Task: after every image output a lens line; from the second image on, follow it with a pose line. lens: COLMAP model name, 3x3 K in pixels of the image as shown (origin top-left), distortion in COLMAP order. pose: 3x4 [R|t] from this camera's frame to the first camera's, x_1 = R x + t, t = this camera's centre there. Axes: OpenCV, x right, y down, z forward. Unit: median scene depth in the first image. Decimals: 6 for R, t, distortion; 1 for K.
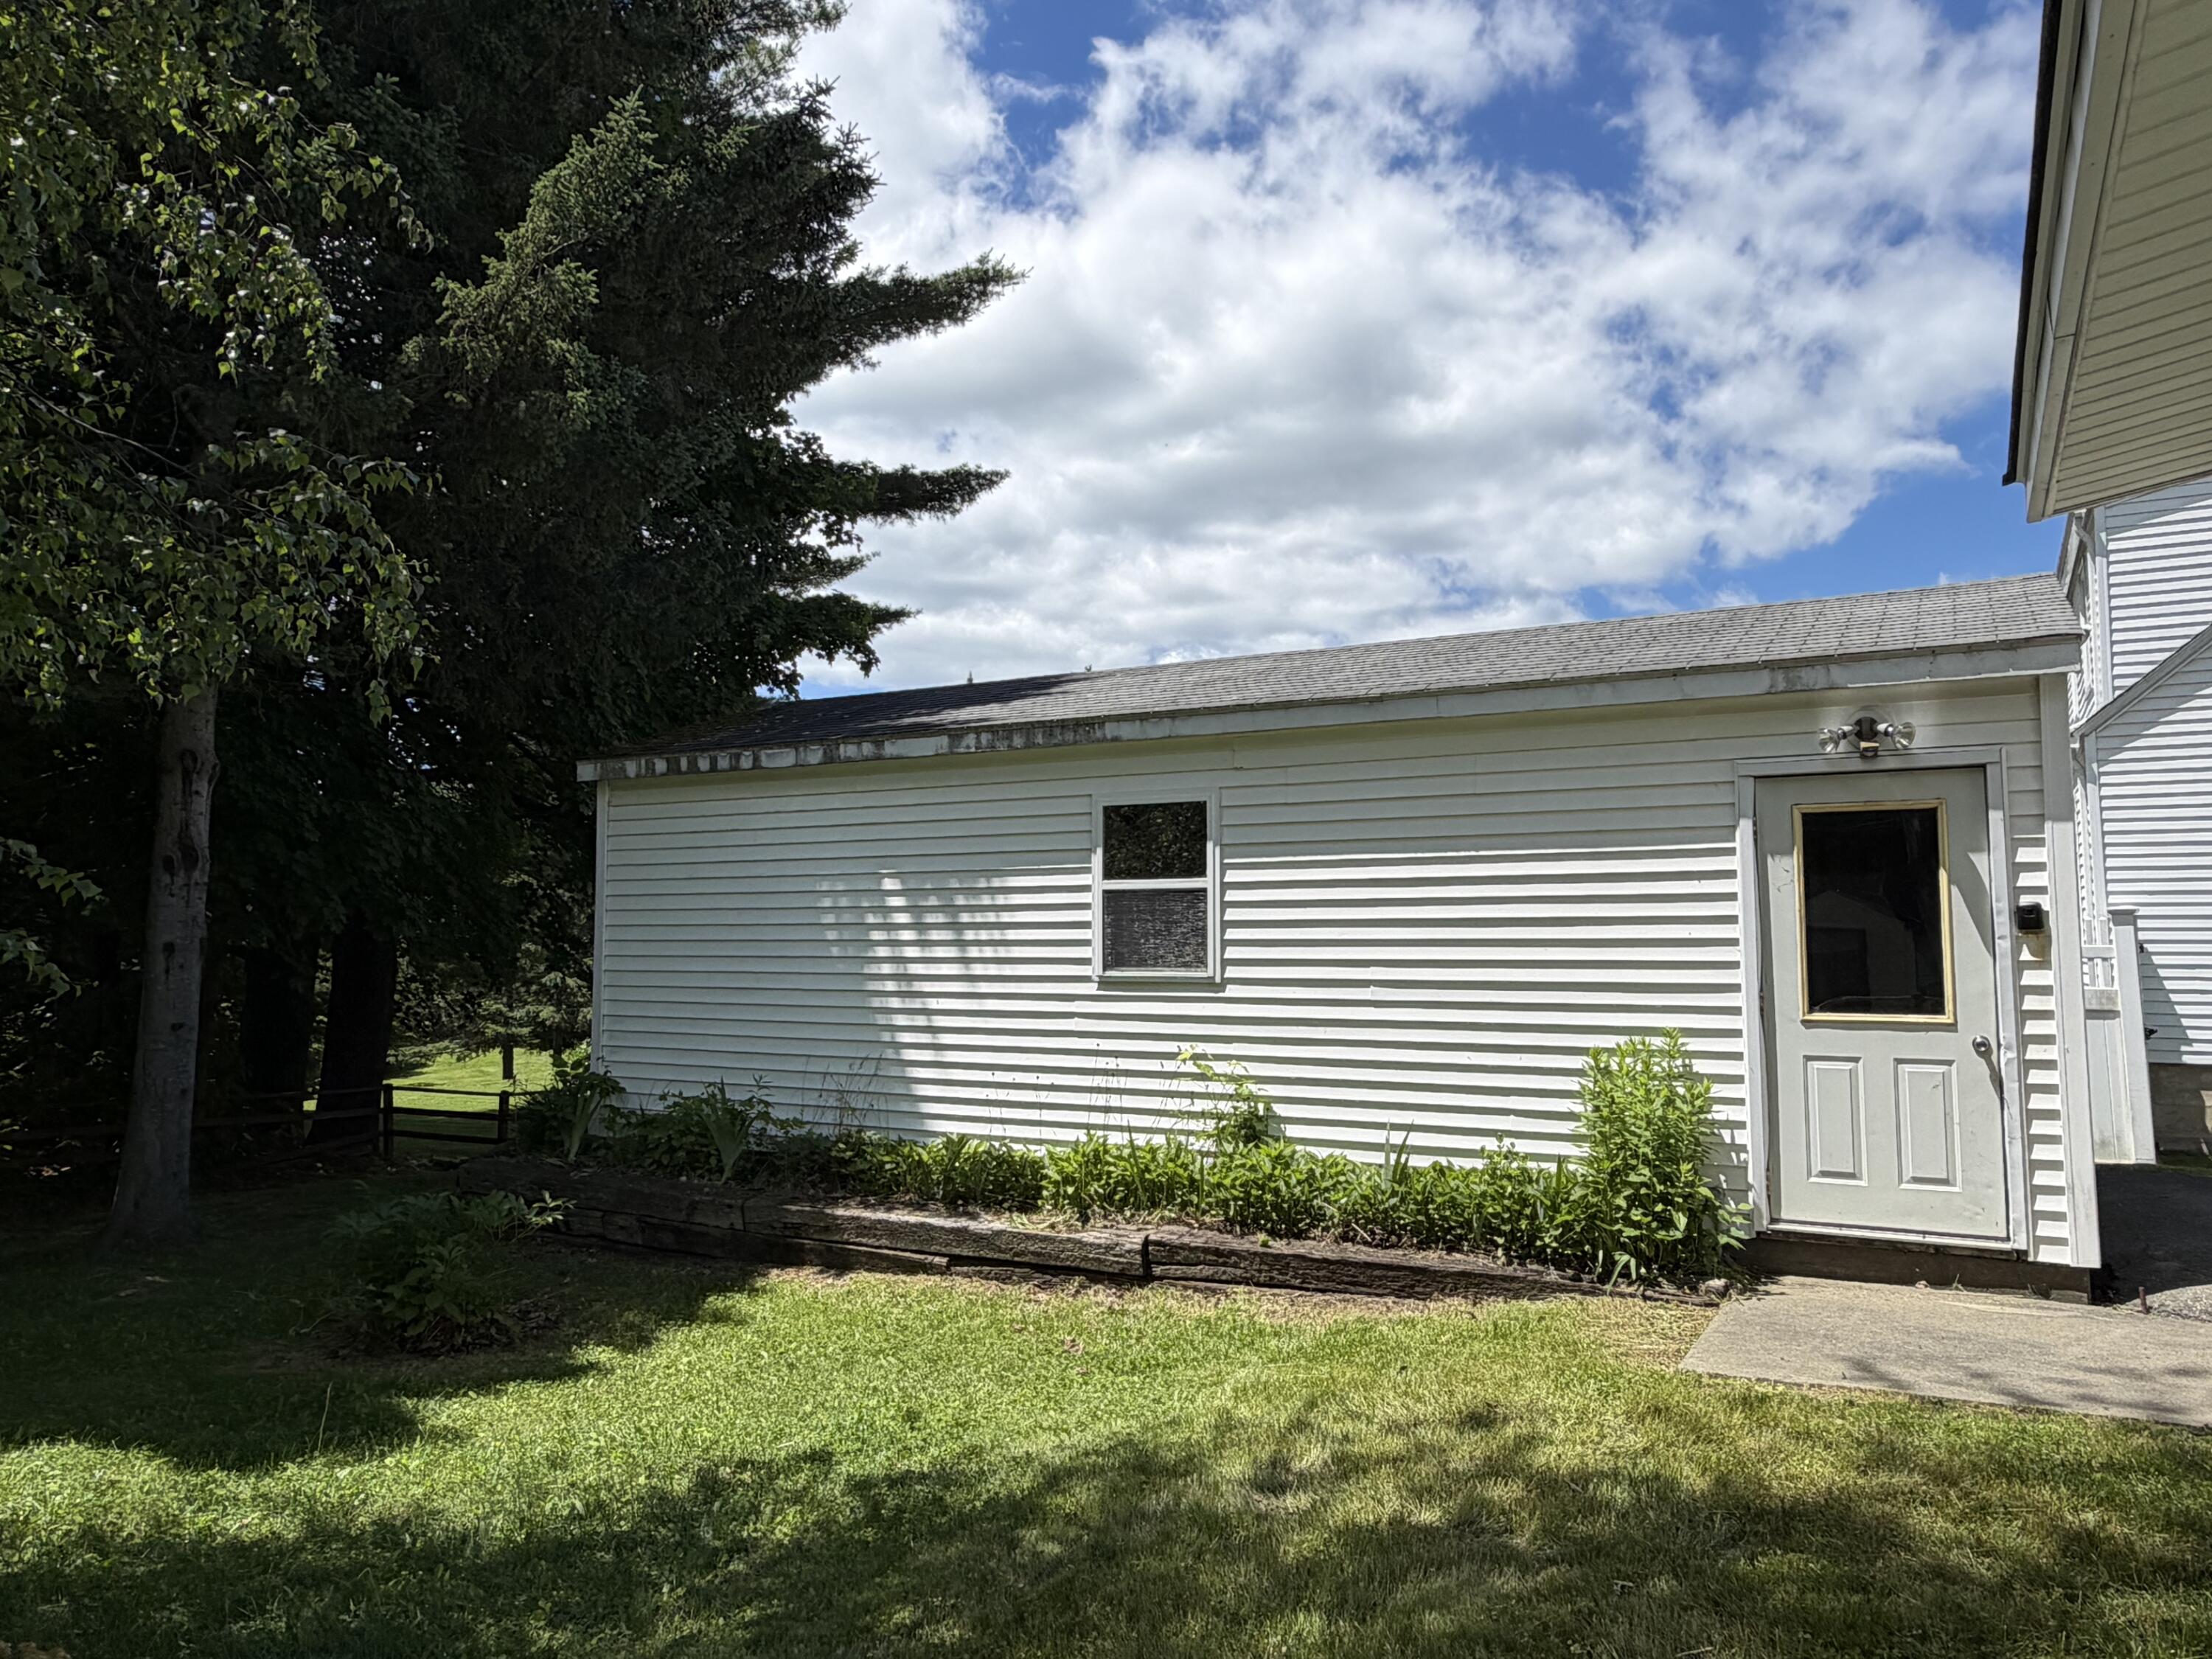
lens RADIAL K [[1534.0, 0, 1105.5], [0, 1534.0, 821.2], [0, 0, 1]] dist [-0.003084, 0.002661]
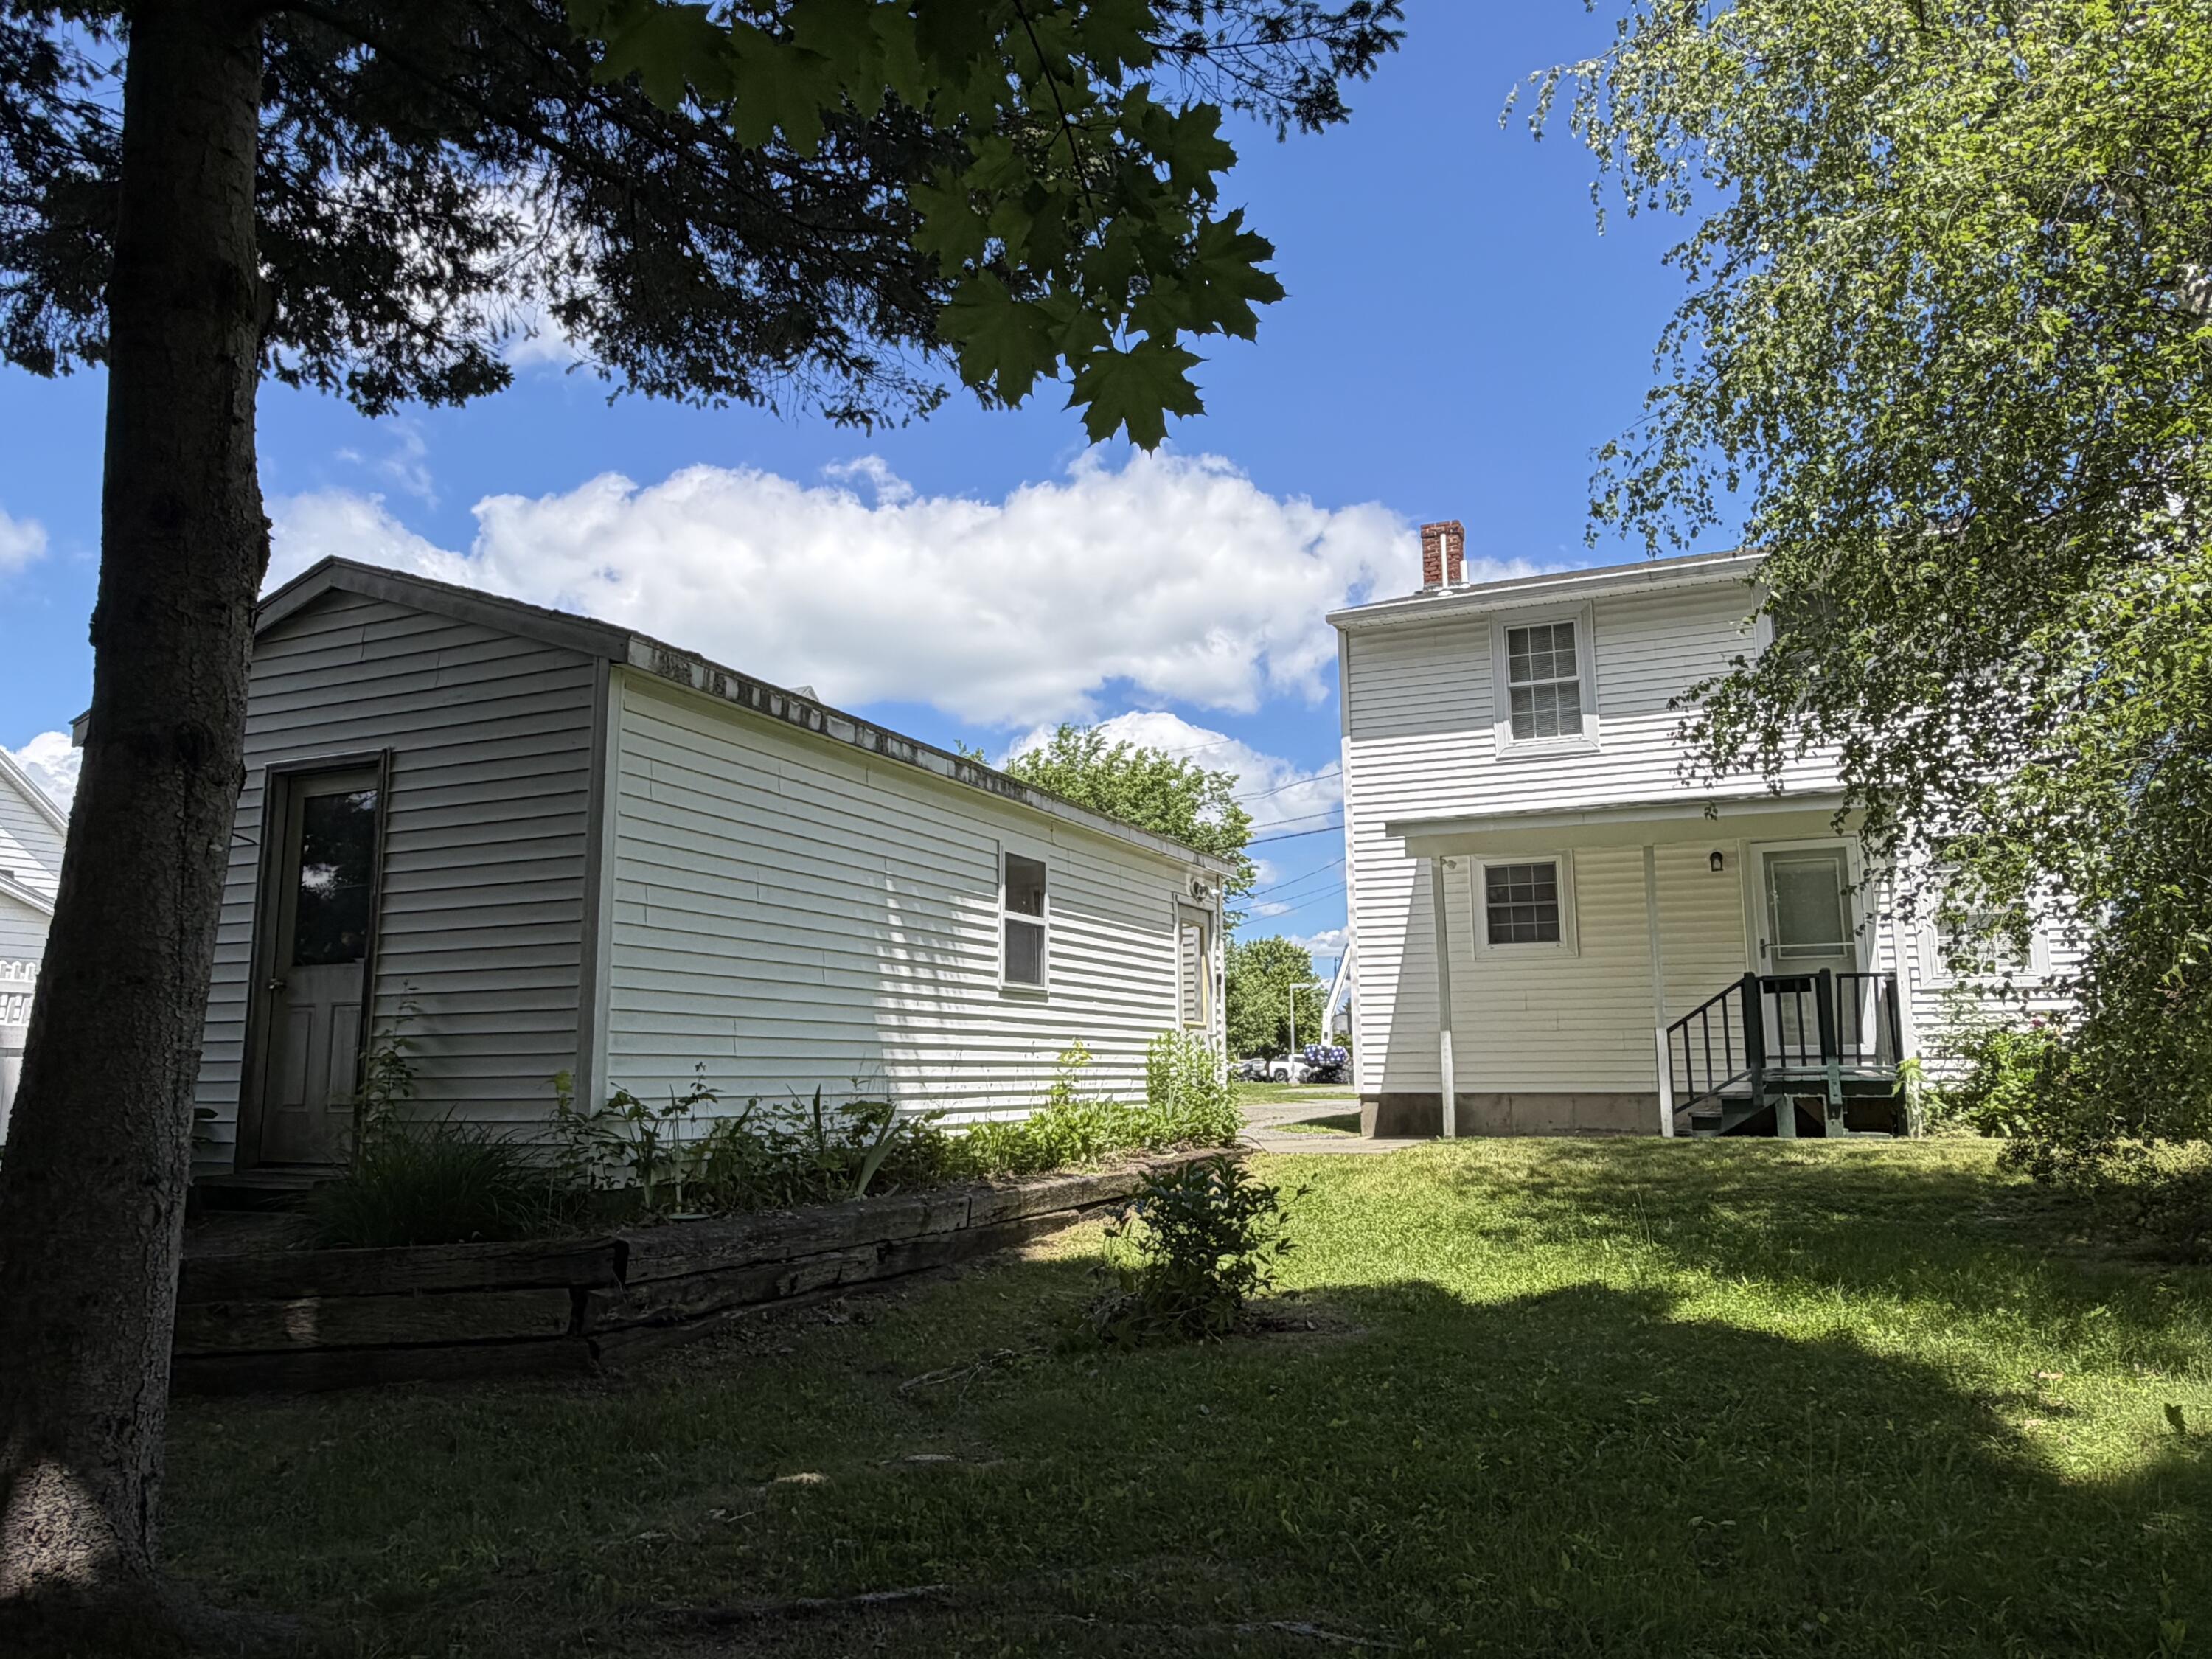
lens RADIAL K [[1534.0, 0, 1105.5], [0, 1534.0, 821.2], [0, 0, 1]] dist [-0.003084, 0.002661]
pose [[-0.100178, 0.156217, 0.982629, -1.257651], [-0.088183, 0.982317, -0.165158, 0.167660], [-0.991054, -0.103196, -0.084631, 1.037580]]
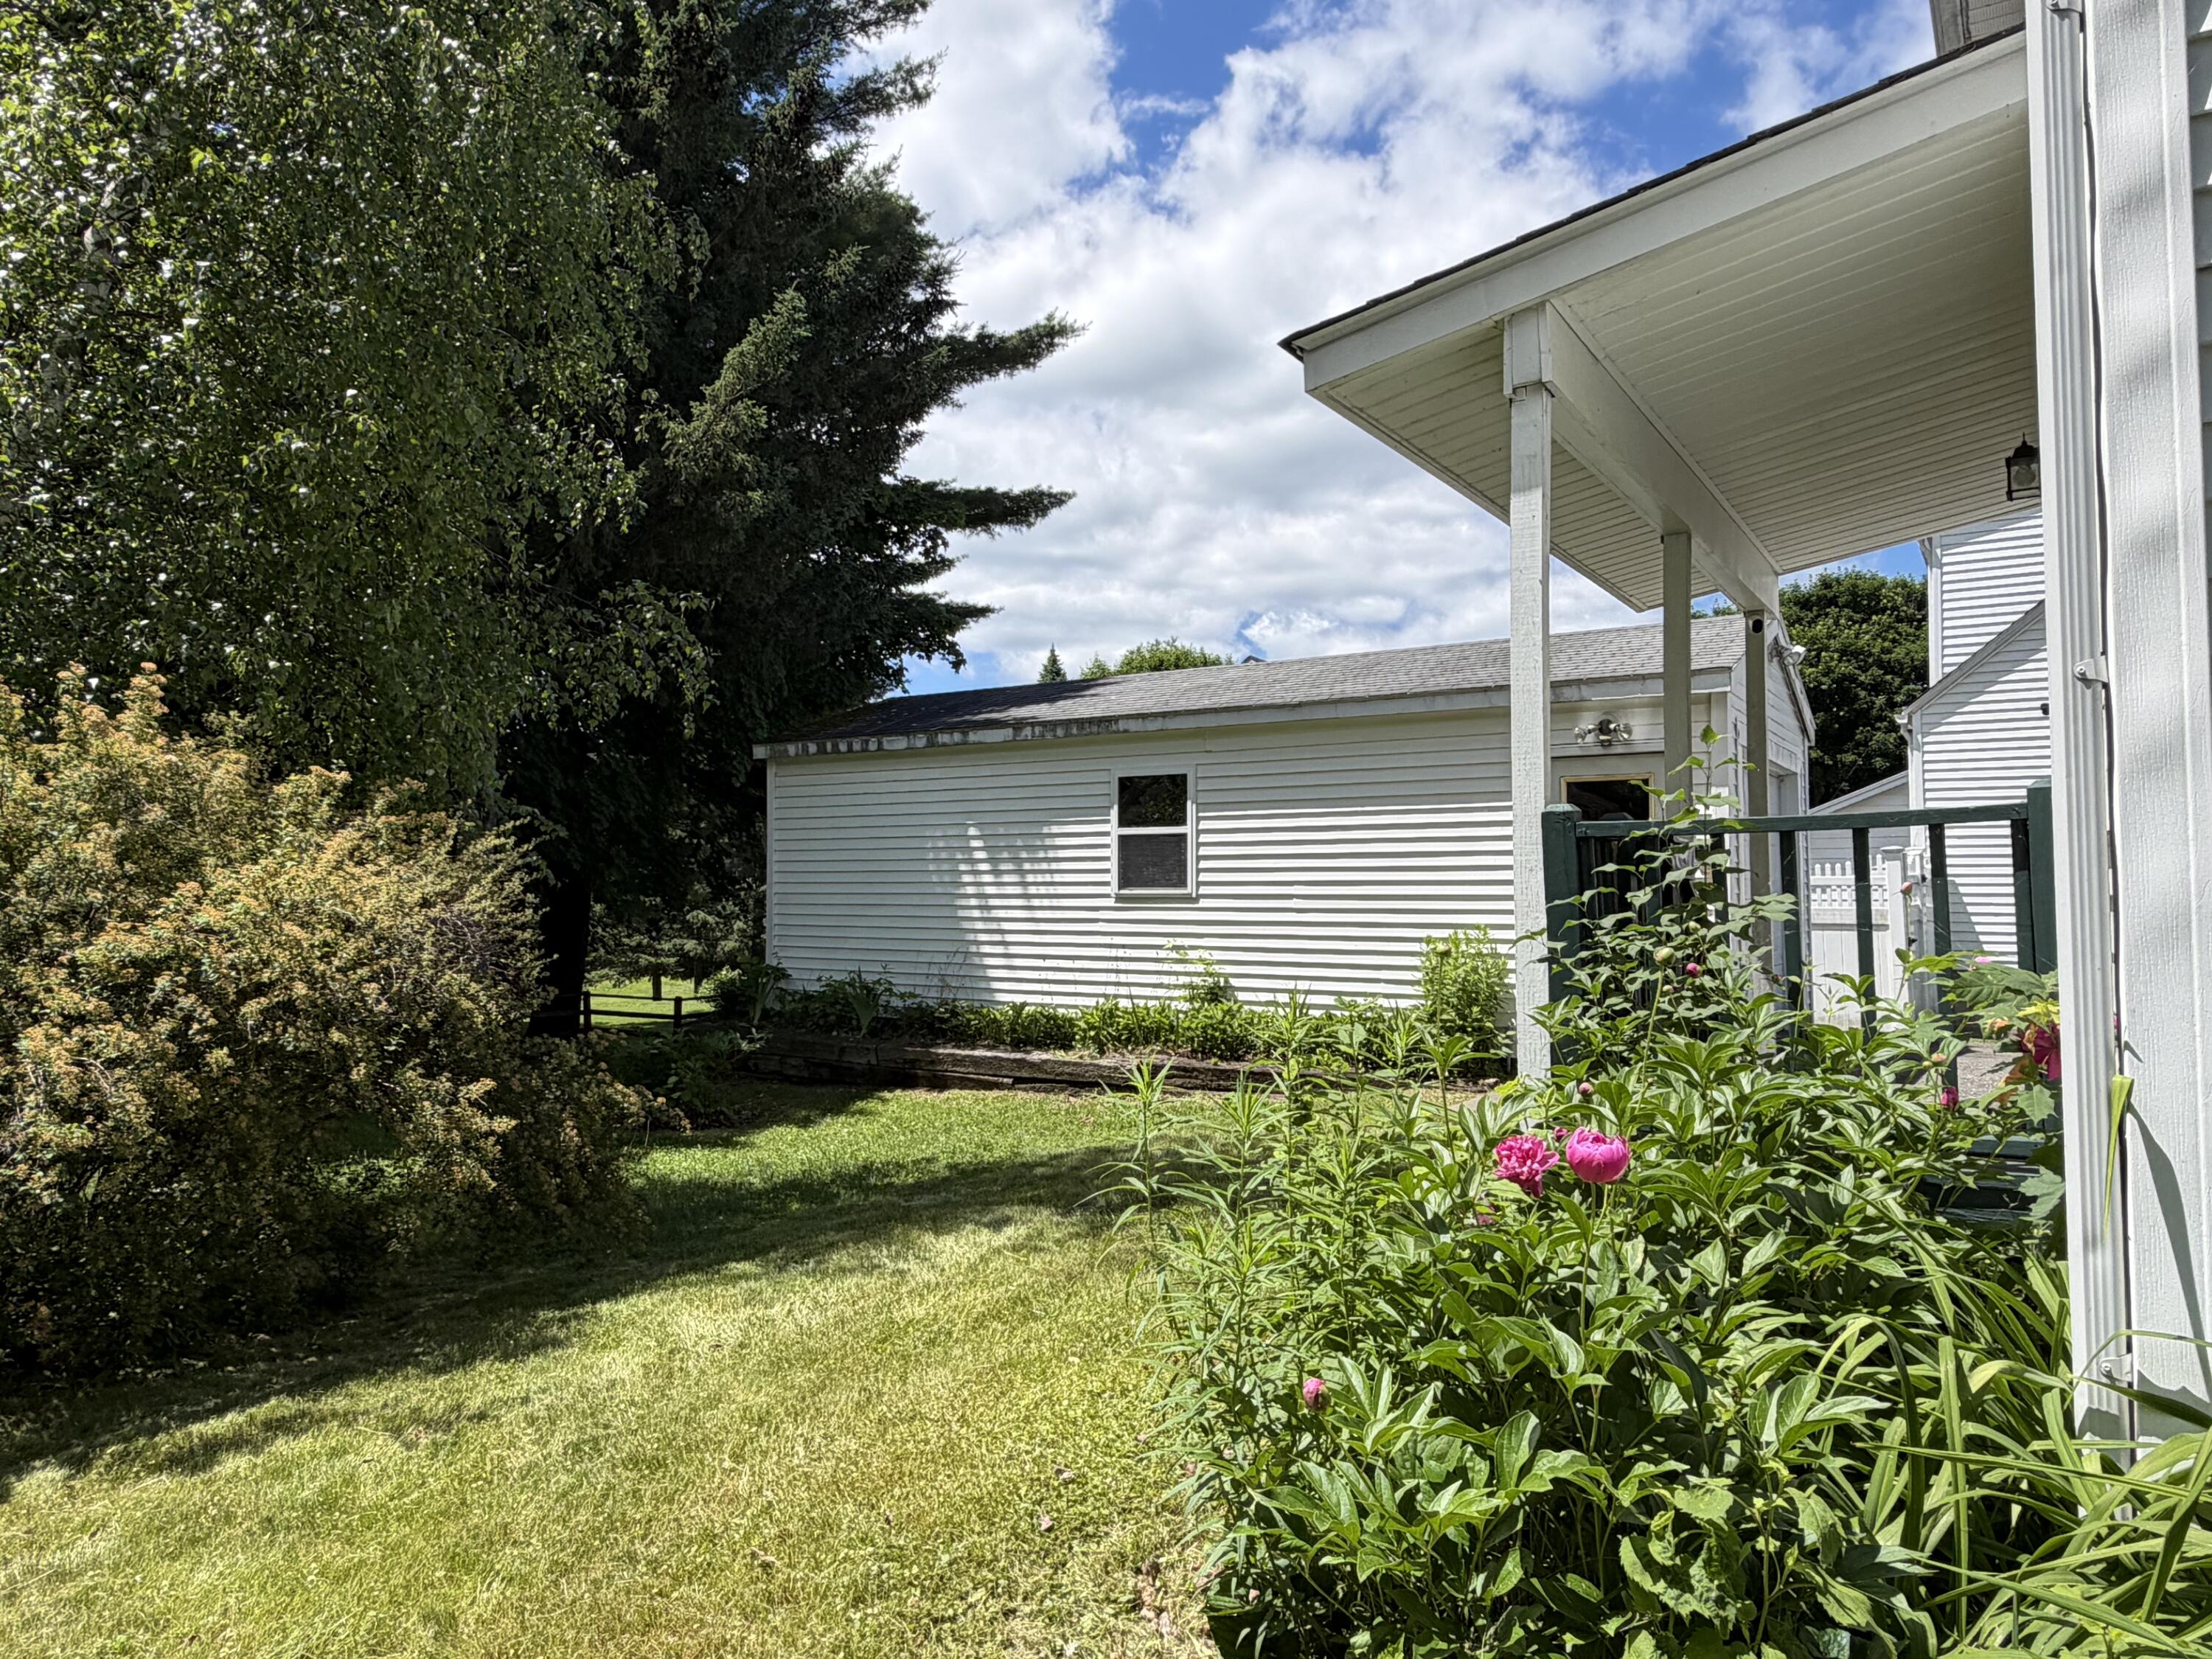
lens RADIAL K [[1411.5, 0, 1103.7], [0, 1411.5, 858.0], [0, 0, 1]] dist [0.034801, -0.000418]
pose [[0.998466, -0.000767, -0.055370, 0.059201], [0.003922, 0.998373, 0.056893, -0.009560], [0.055236, -0.057023, 0.996844, -0.339722]]
